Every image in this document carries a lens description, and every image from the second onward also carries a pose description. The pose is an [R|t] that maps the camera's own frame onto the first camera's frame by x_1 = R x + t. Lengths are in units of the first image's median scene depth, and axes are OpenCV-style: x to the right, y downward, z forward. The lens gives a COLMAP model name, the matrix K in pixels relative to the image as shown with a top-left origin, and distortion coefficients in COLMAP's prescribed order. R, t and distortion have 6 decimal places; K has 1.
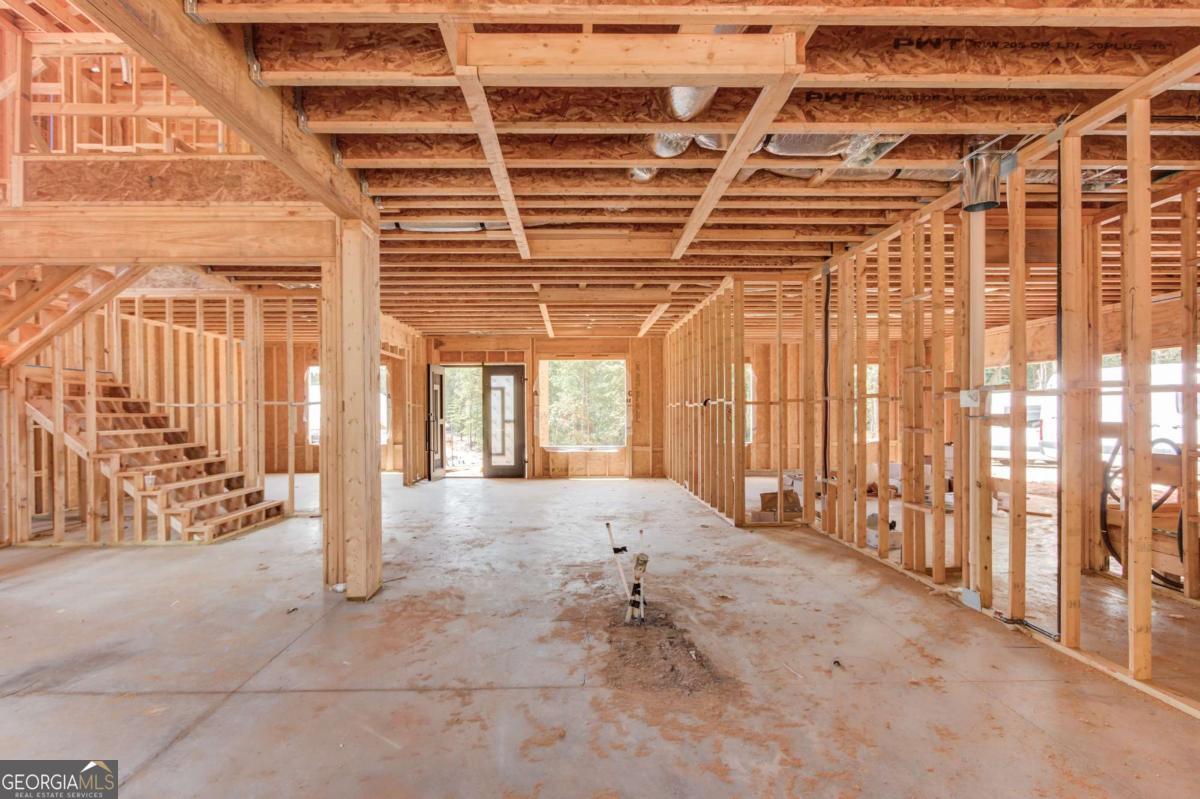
lens RADIAL K [[581.4, 0, 583.3], [0, 581.4, 409.7], [0, 0, 1]] dist [-0.001863, -0.000371]
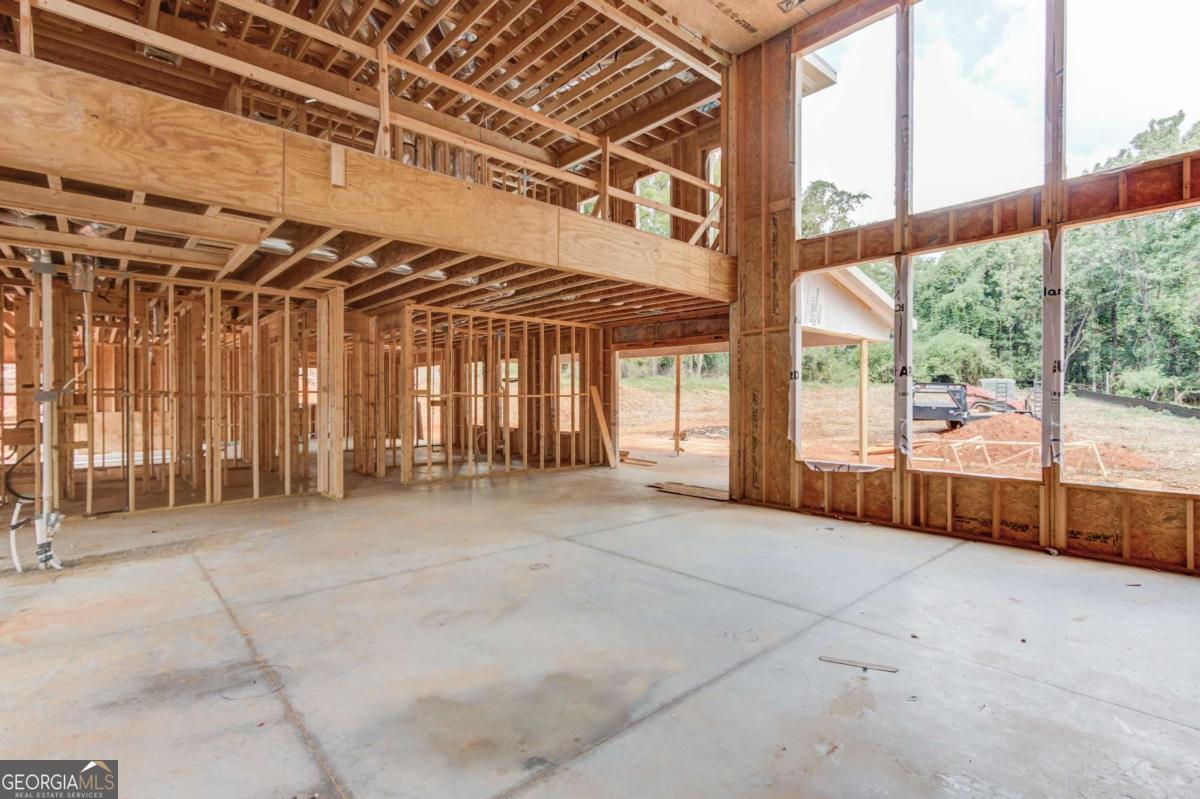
lens RADIAL K [[567.3, 0, 601.4], [0, 567.3, 400.6], [0, 0, 1]] dist [0.000431, -0.000307]
pose [[-0.653096, 0.000025, 0.757275, -0.527298], [0.001978, 0.999997, 0.001674, -0.002287], [-0.757273, 0.002591, -0.653093, 0.290547]]
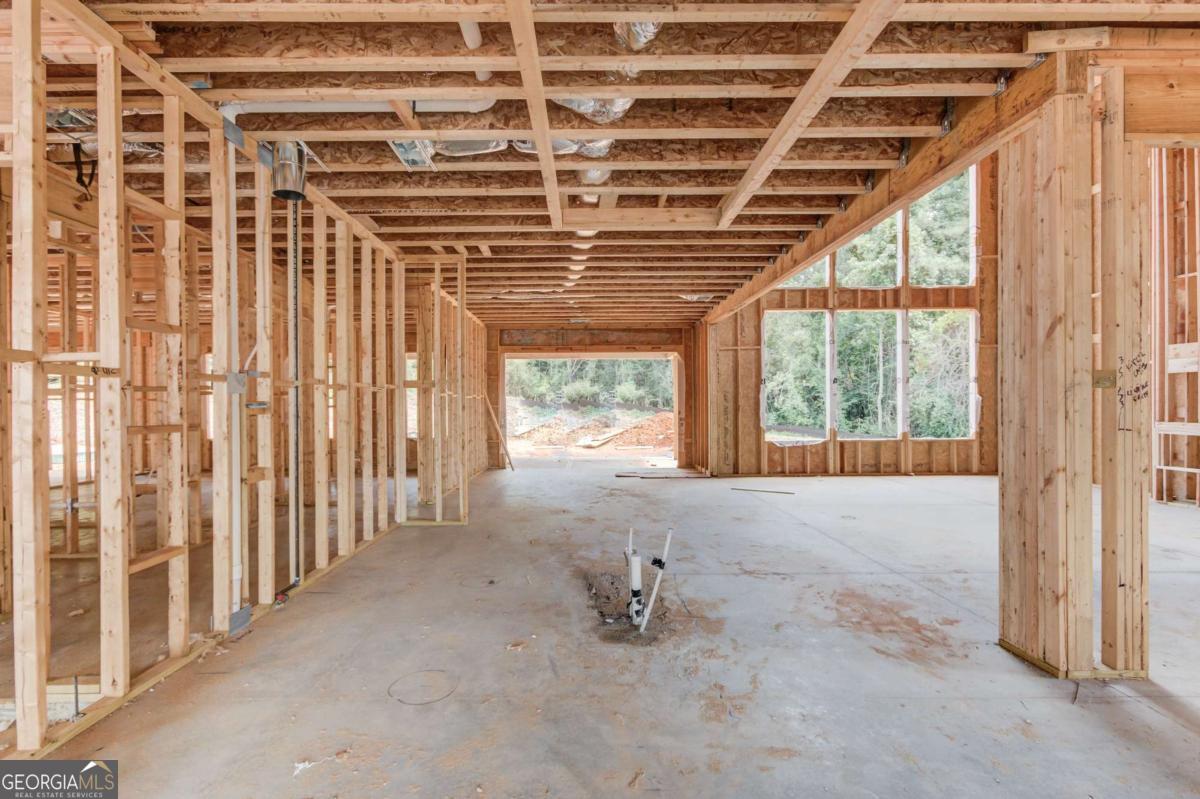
lens RADIAL K [[571.1, 0, 583.9], [0, 571.1, 408.6], [0, 0, 1]] dist [-0.018558, 0.008565]
pose [[-0.999647, 0.010985, 0.024188, 0.048588], [0.011114, 0.999925, 0.005199, 0.005957], [-0.024129, 0.005466, -0.999694, 0.613686]]
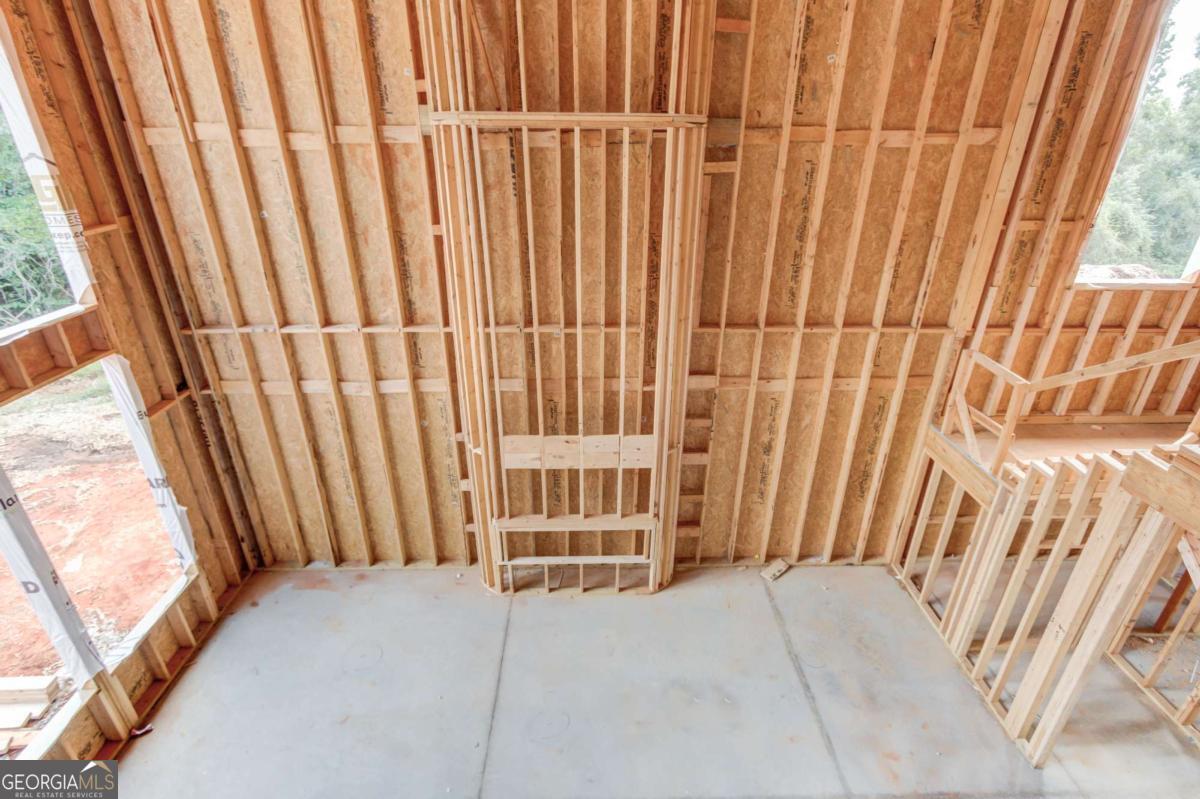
lens RADIAL K [[567.7, 0, 594.8], [0, 567.7, 407.7], [0, 0, 1]] dist [0.001005, -0.000643]
pose [[0.002049, 0.432009, -0.901867, -0.152923], [-0.002333, 0.901869, 0.432004, -0.274239], [0.999995, 0.001219, 0.002856, 0.067566]]
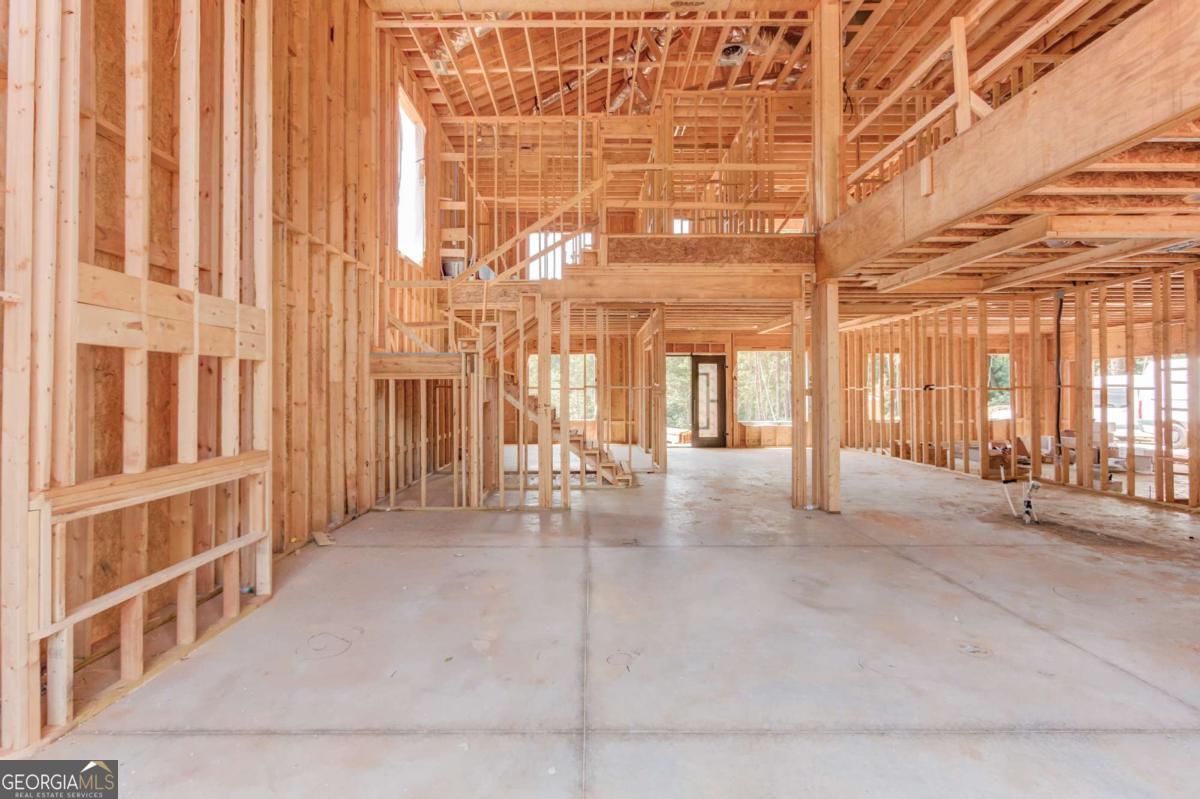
lens RADIAL K [[571.9, 0, 588.5], [0, 571.9, 380.6], [0, 0, 1]] dist [-0.011215, 0.001156]
pose [[0.999792, 0.004106, -0.019957, -0.368296], [-0.004364, 0.999907, -0.012938, -0.005975], [0.019902, 0.013022, 0.999717, -0.211999]]
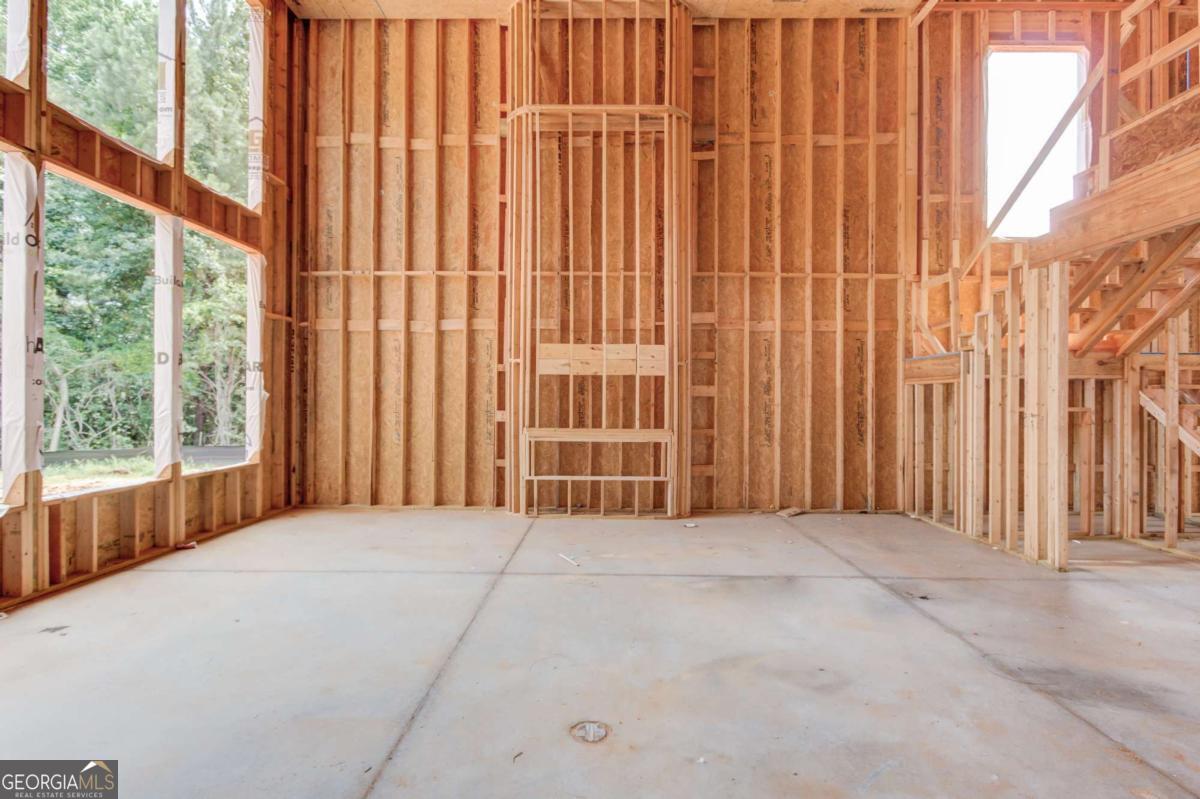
lens RADIAL K [[578.7, 0, 595.2], [0, 578.7, 400.5], [0, 0, 1]] dist [-0.001993, -0.000027]
pose [[-0.034942, 0.003609, -0.999383, 0.007622], [-0.004897, 0.999981, 0.003783, 0.000959], [0.999377, 0.005027, -0.034923, 0.069056]]
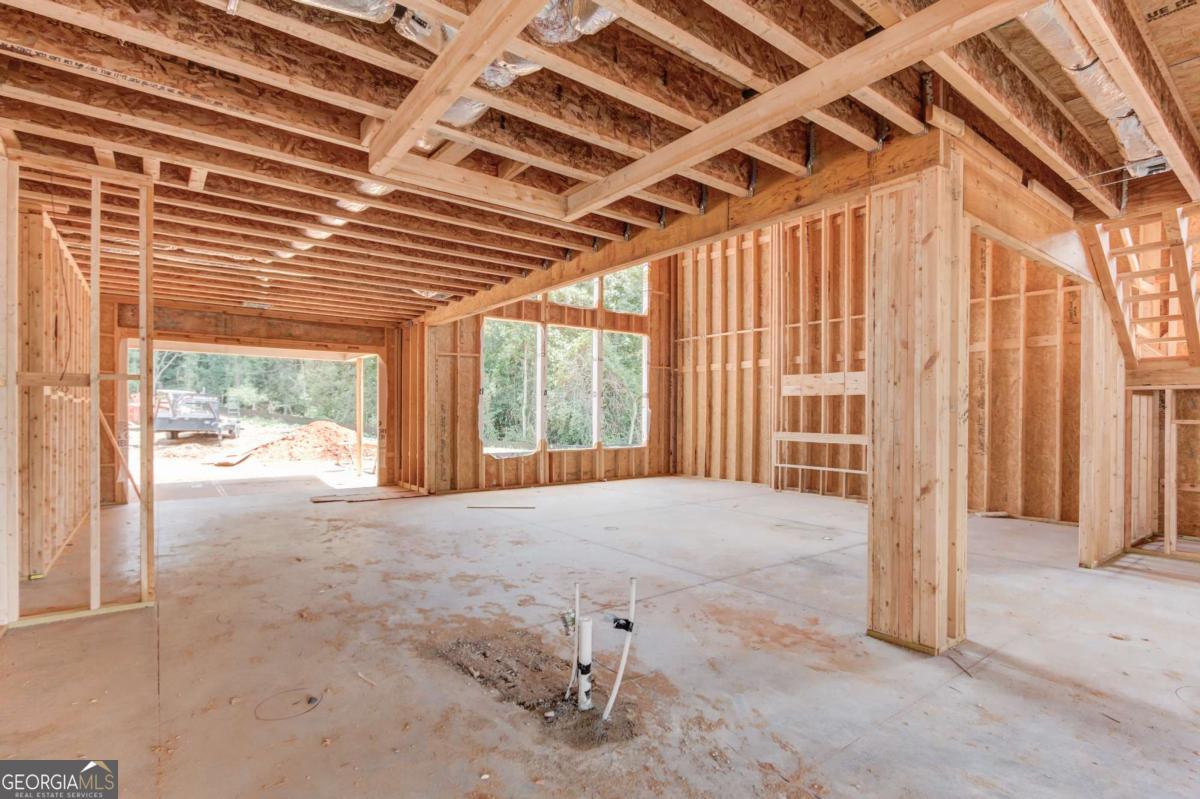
lens RADIAL K [[571.5, 0, 585.5], [0, 571.5, 416.6], [0, 0, 1]] dist [-0.008054, 0.000827]
pose [[-0.814421, 0.003982, -0.580261, 0.157383], [-0.001522, 0.999958, 0.008998, 0.001111], [0.580273, 0.008211, -0.814381, 0.506681]]
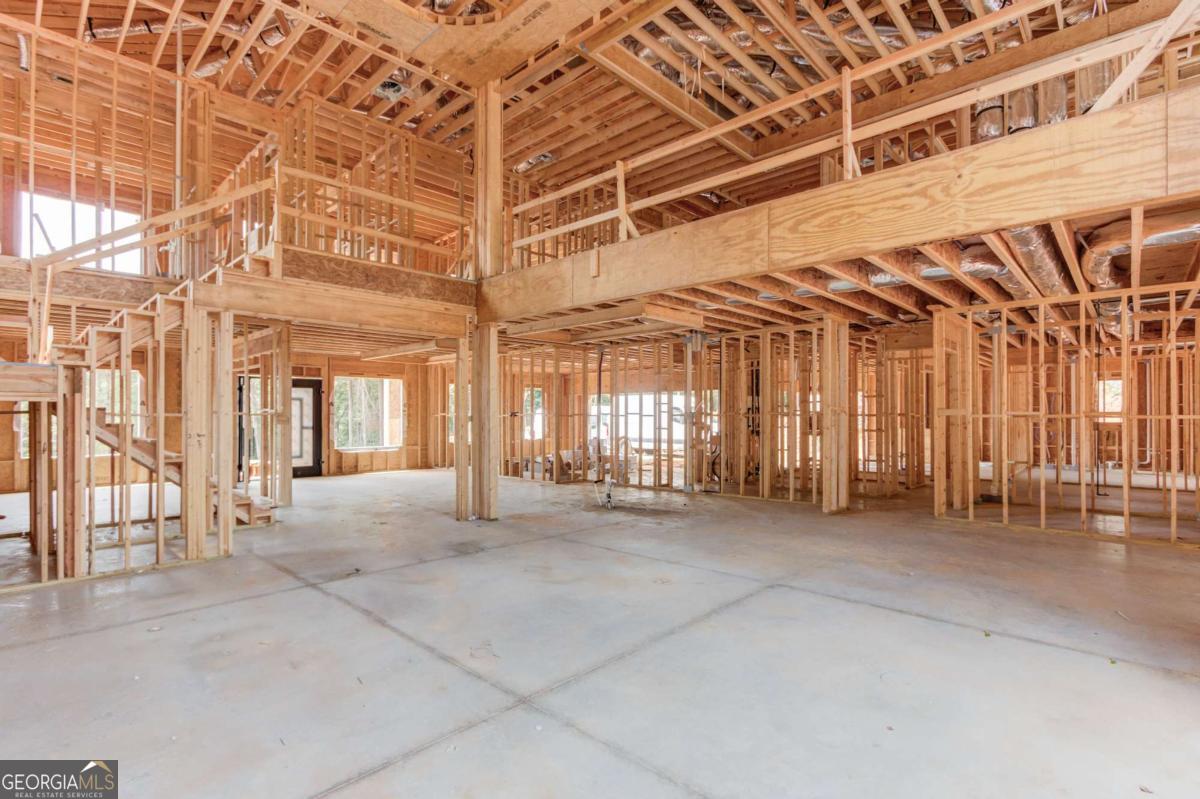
lens RADIAL K [[568.7, 0, 602.8], [0, 568.7, 412.6], [0, 0, 1]] dist [-0.012810, 0.000708]
pose [[0.697140, 0.008887, 0.716880, -0.527386], [-0.006378, 0.999960, -0.006194, -0.006538], [-0.716907, -0.000254, 0.697169, -0.202358]]
